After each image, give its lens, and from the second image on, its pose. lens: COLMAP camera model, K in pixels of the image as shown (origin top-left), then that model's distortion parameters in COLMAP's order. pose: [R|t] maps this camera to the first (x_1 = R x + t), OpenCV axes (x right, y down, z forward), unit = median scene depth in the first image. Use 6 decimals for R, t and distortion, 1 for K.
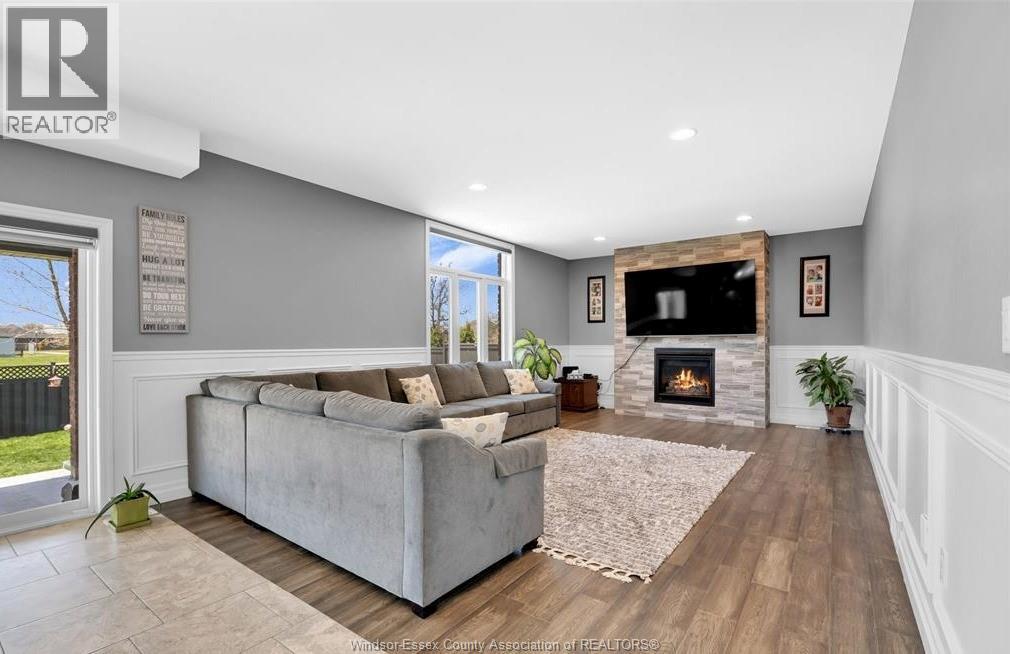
lens RADIAL K [[465.4, 0, 487.0], [0, 465.4, 345.2], [0, 0, 1]] dist [-0.008087, -0.002670]
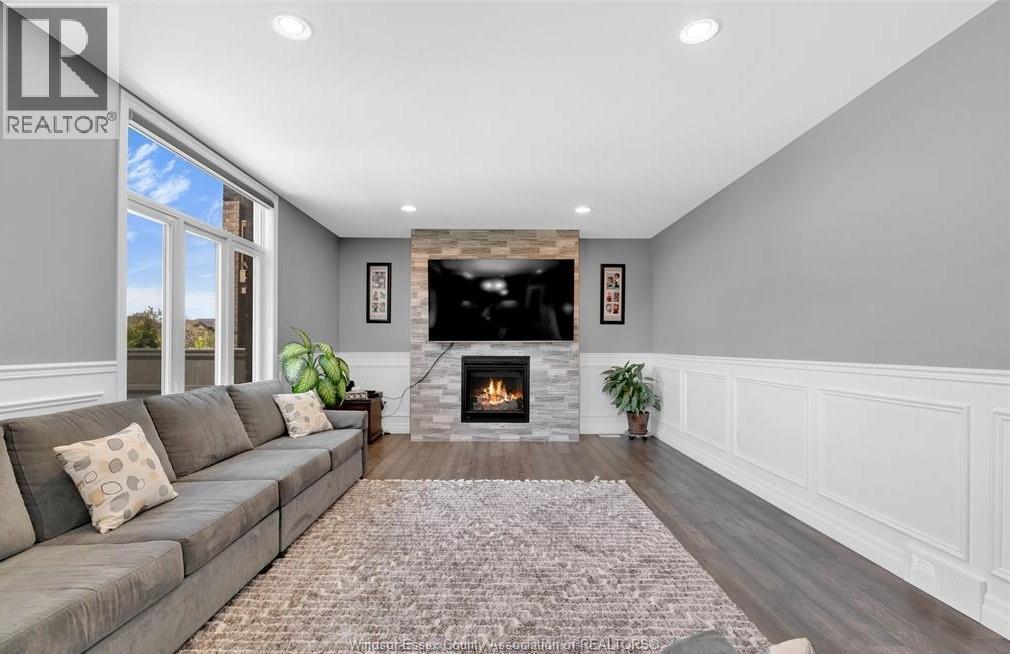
lens RADIAL K [[465.4, 0, 501.8], [0, 465.4, 343.6], [0, 0, 1]] dist [-0.008087, -0.002670]
pose [[0.789776, 0.008504, 0.613336, -0.093683], [-0.001206, 0.999923, -0.012311, -0.006599], [-0.613394, 0.008984, 0.789726, 0.337636]]
